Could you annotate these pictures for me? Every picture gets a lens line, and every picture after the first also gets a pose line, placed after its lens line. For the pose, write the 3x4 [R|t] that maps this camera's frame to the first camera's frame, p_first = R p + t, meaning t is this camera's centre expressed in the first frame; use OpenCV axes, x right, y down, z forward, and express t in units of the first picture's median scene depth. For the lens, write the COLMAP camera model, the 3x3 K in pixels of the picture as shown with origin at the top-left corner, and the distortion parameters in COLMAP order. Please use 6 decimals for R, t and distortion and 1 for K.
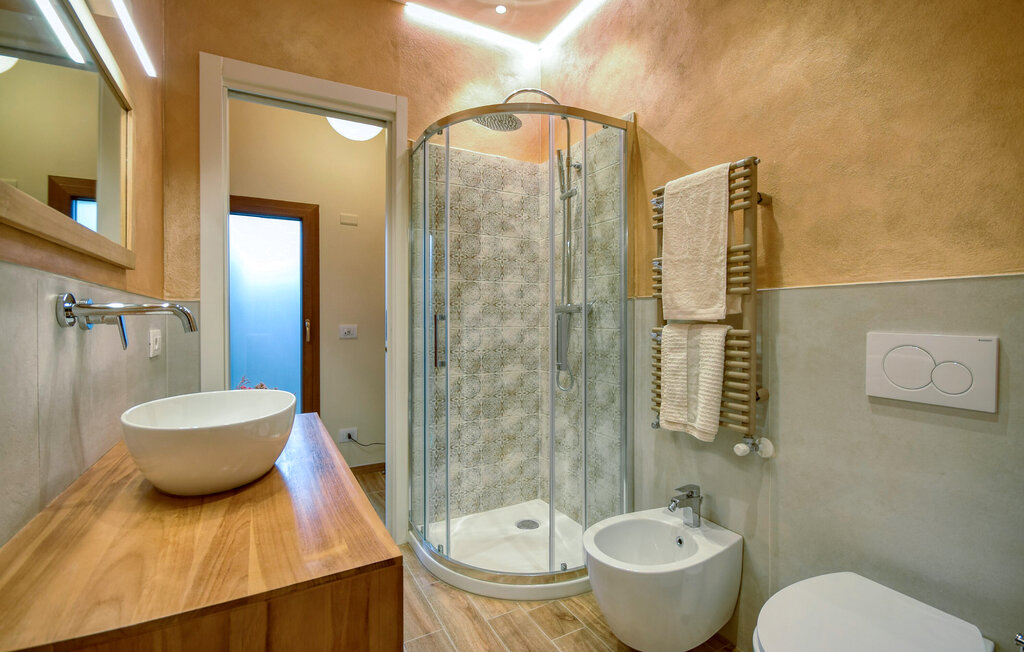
lens RADIAL K [[455.0, 0, 512.0], [0, 455.0, 326.0], [0, 0, 1]] dist [-0.019174, -0.000140]
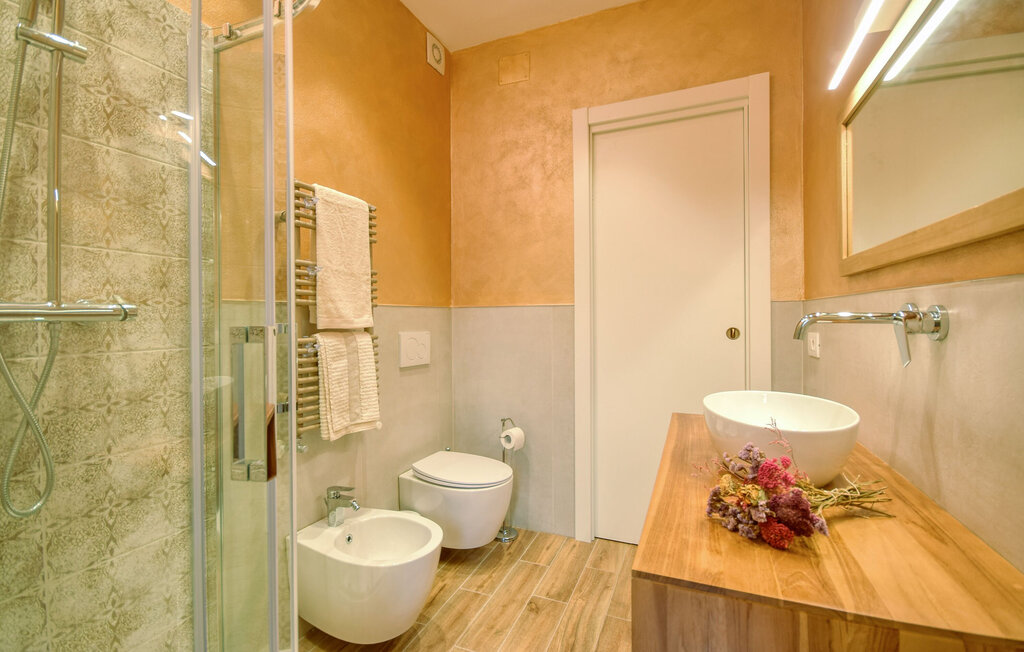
lens RADIAL K [[473.2, 0, 512.0], [0, 473.2, 326.0], [0, 0, 1]] dist [0.001329, 0.000041]
pose [[-0.640071, -0.005160, 0.768299, -0.730603], [0.022708, 0.999414, 0.025630, -0.039232], [-0.767980, 0.033852, -0.639578, 1.430055]]
